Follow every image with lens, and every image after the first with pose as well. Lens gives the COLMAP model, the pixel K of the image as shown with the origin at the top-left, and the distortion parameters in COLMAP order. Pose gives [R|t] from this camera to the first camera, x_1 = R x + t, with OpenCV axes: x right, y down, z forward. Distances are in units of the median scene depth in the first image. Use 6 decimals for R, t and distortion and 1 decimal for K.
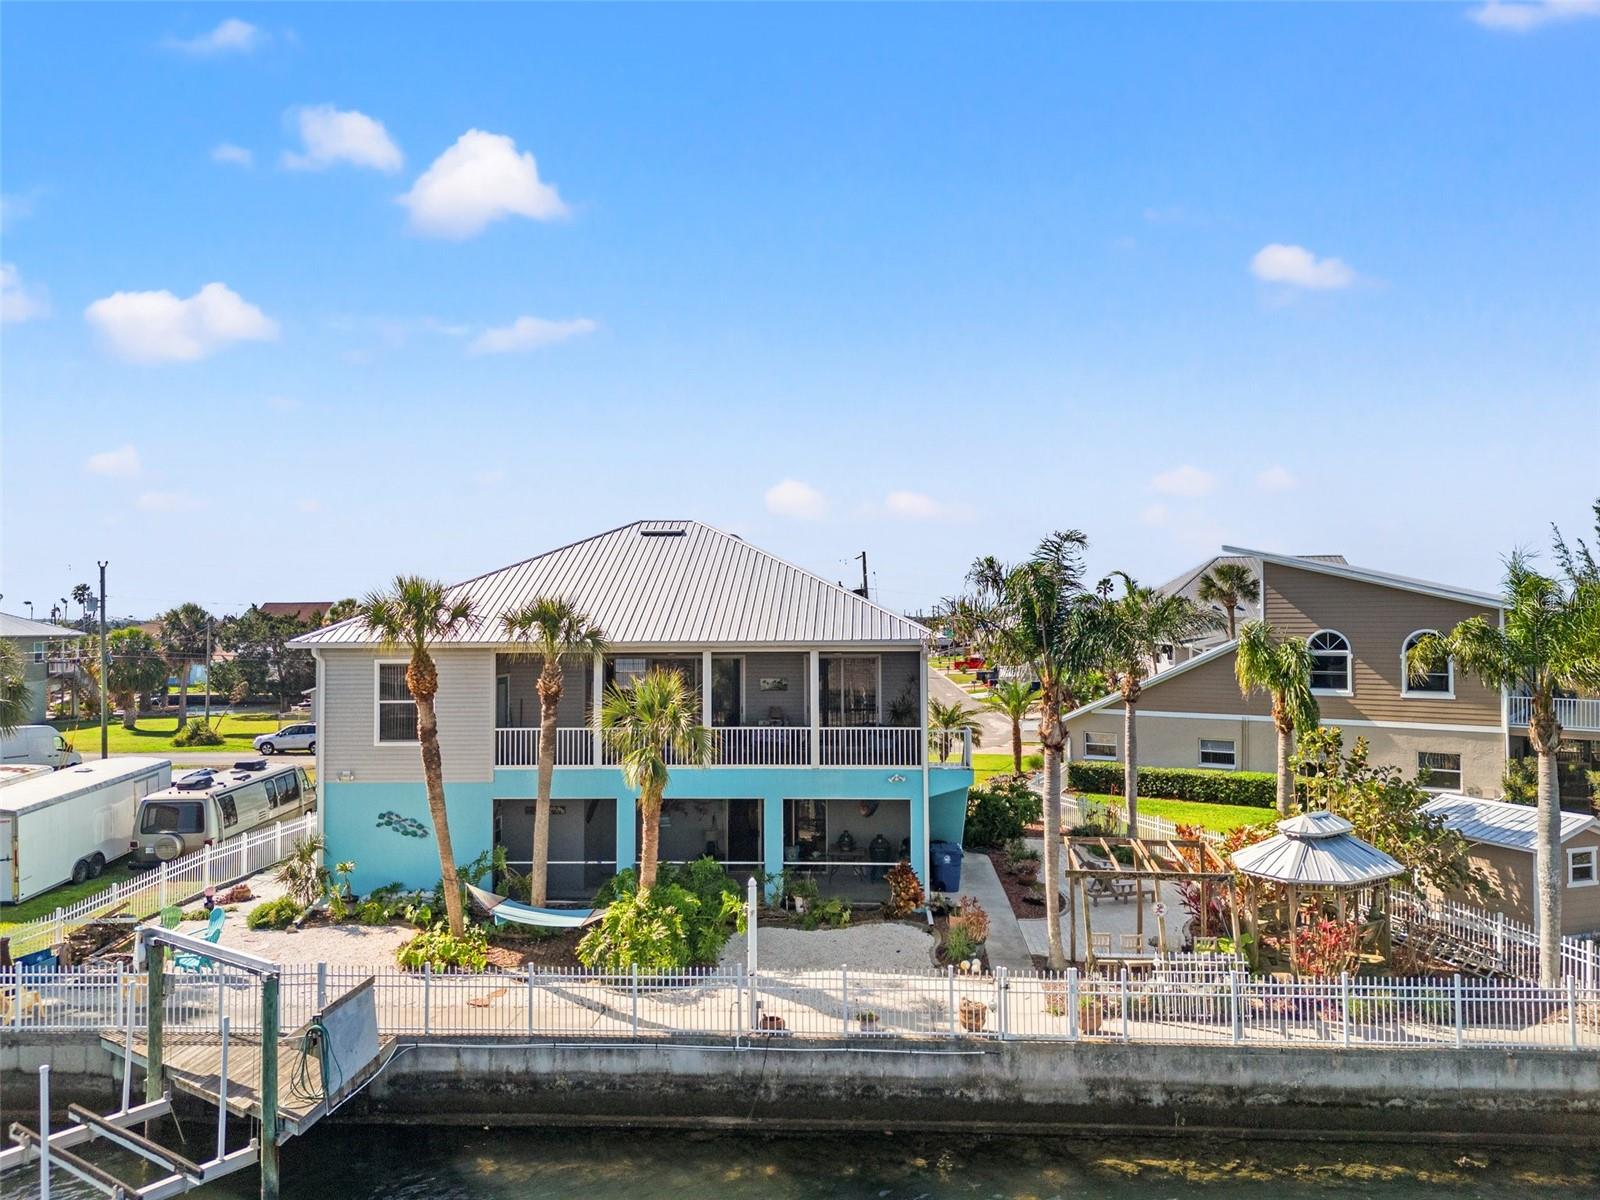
lens RADIAL K [[1193.2, 0, 788.6], [0, 1193.2, 605.1], [0, 0, 1]] dist [0.059471, -0.041289]
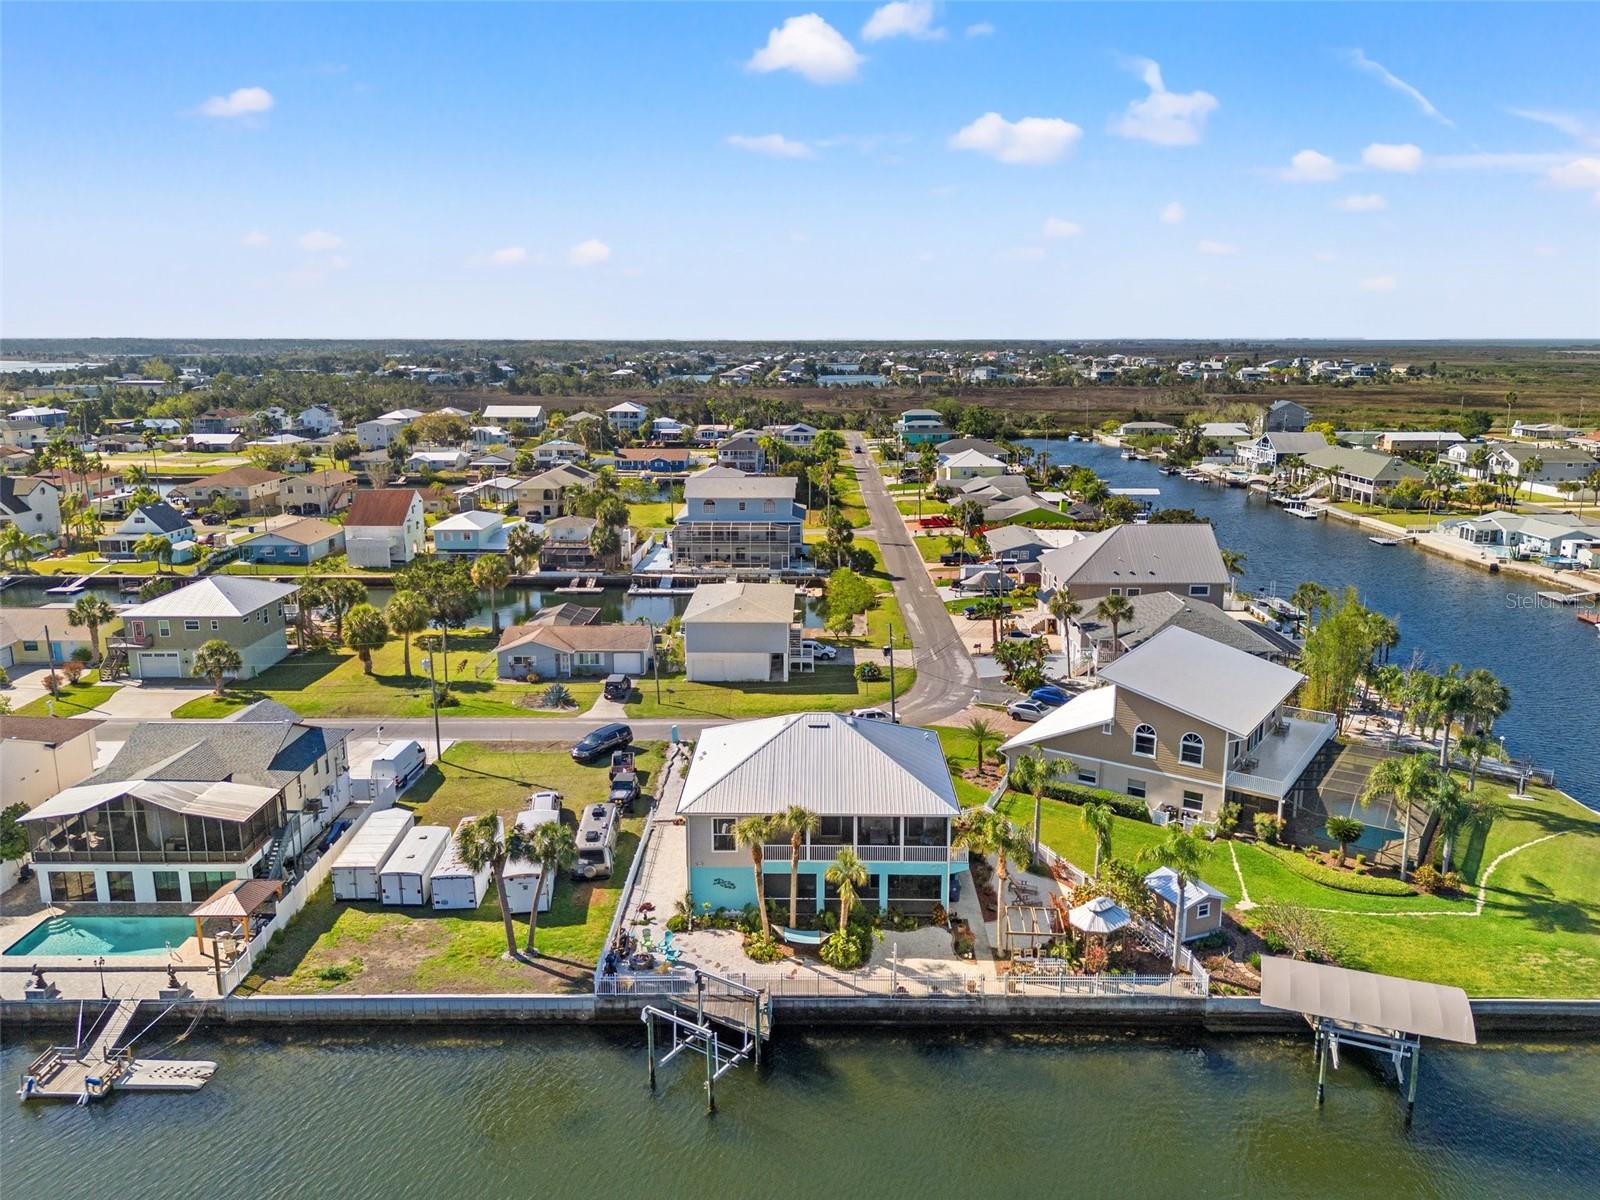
lens RADIAL K [[1193.2, 0, 807.2], [0, 1193.2, 598.8], [0, 0, 1]] dist [0.059471, -0.041289]
pose [[0.997975, 0.002782, 0.063550, -0.425204], [-0.016871, 0.974842, 0.222259, -1.195923], [-0.061333, -0.222881, 0.972914, -1.566183]]
